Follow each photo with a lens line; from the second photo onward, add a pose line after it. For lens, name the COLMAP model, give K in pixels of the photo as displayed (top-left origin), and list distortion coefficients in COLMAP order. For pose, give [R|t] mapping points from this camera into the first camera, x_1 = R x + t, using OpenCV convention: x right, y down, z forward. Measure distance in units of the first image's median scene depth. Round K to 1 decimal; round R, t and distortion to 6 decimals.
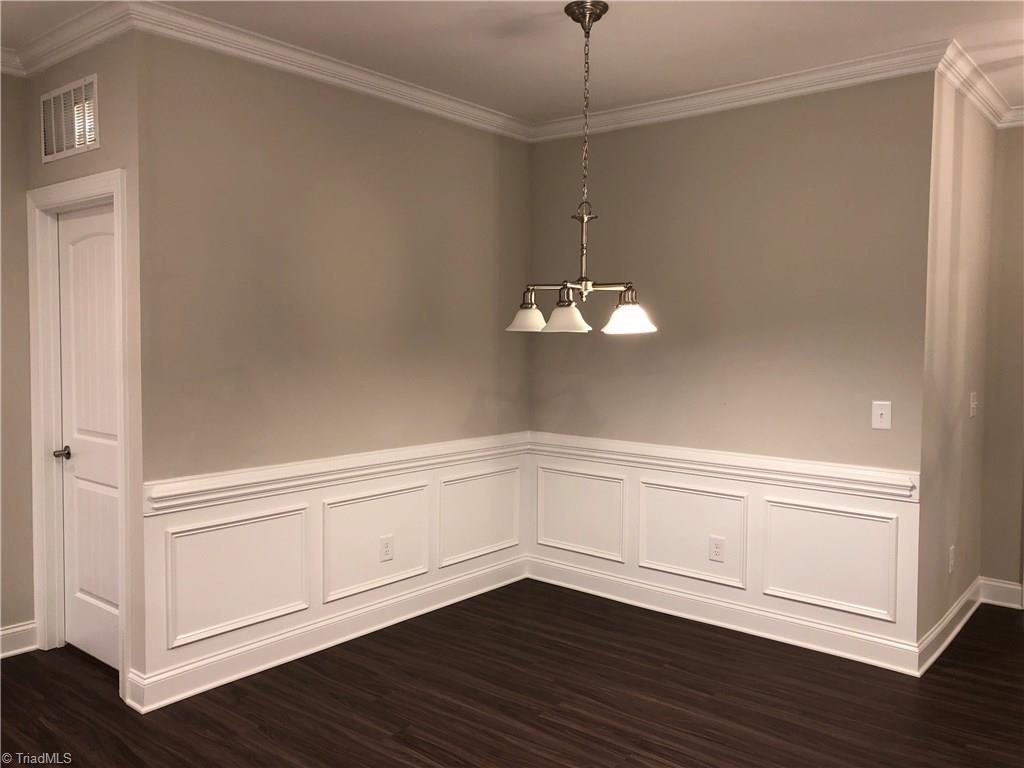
lens RADIAL K [[837.8, 0, 508.2], [0, 837.8, 373.1], [0, 0, 1]] dist [0.029150, -0.005521]
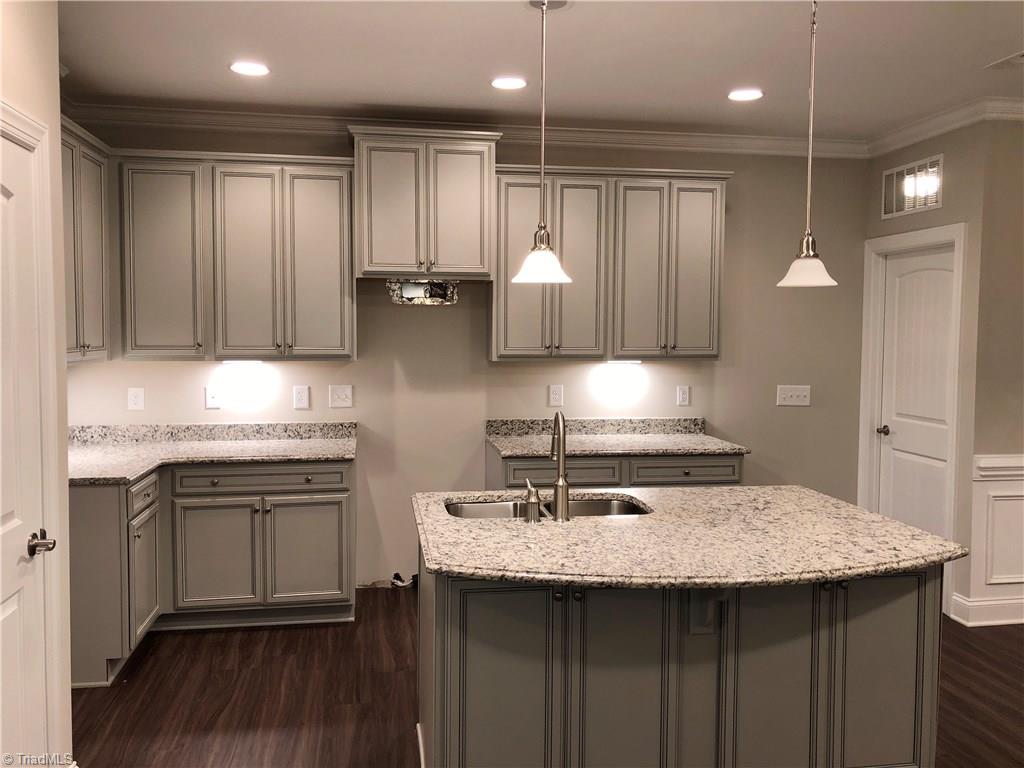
lens RADIAL K [[837.8, 0, 508.2], [0, 837.8, 373.1], [0, 0, 1]] dist [0.029150, -0.005521]
pose [[0.752327, 0.027793, -0.658203, -0.105149], [-0.028065, 0.999555, 0.010128, 0.006380], [0.658191, 0.010853, 0.752772, -0.485707]]
